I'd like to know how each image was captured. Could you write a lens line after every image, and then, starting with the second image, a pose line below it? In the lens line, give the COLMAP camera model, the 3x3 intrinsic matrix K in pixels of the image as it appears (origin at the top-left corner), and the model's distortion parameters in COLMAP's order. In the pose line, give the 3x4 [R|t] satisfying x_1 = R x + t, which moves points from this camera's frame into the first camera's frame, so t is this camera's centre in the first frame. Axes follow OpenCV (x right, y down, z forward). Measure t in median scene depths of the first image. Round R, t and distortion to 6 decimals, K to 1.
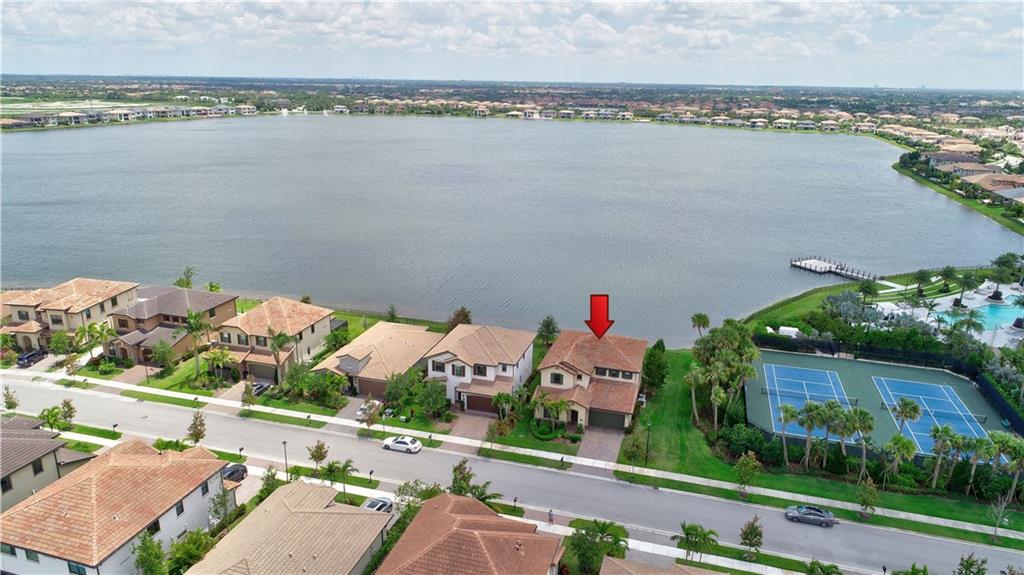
lens RADIAL K [[681.5, 0, 512.0], [0, 681.5, 287.5], [0, 0, 1]] dist [-0.002547, -0.001359]
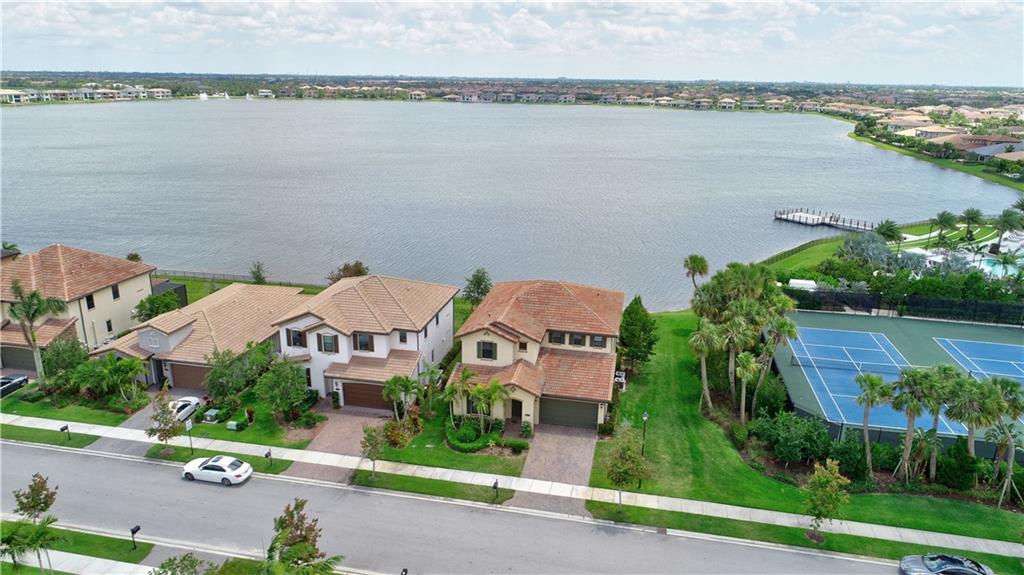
lens RADIAL K [[685.2, 0, 503.0], [0, 685.2, 285.0], [0, 0, 1]] dist [0.001735, 0.002125]
pose [[0.997090, -0.026716, 0.071403, 0.036716], [0.026807, 0.999641, -0.000321, 0.073176], [-0.071369, 0.002235, 0.997448, 0.367133]]
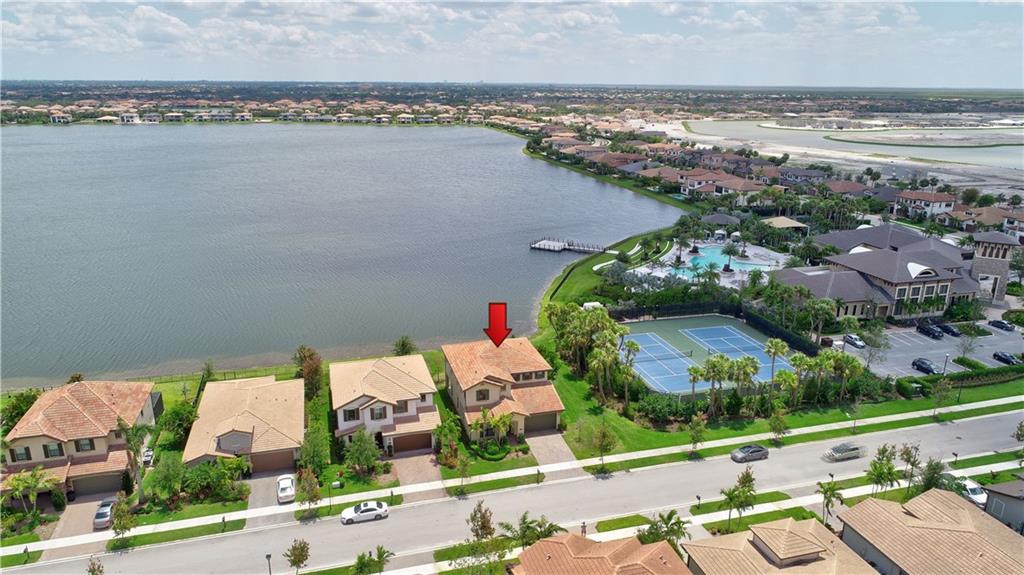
lens RADIAL K [[681.5, 0, 512.0], [0, 681.5, 287.5], [0, 0, 1]] dist [-0.002547, -0.001359]
pose [[0.844930, -0.163119, 0.509396, -0.355451], [0.161033, 0.985754, 0.048555, -0.054351], [-0.510060, 0.041004, 0.859161, 0.141820]]
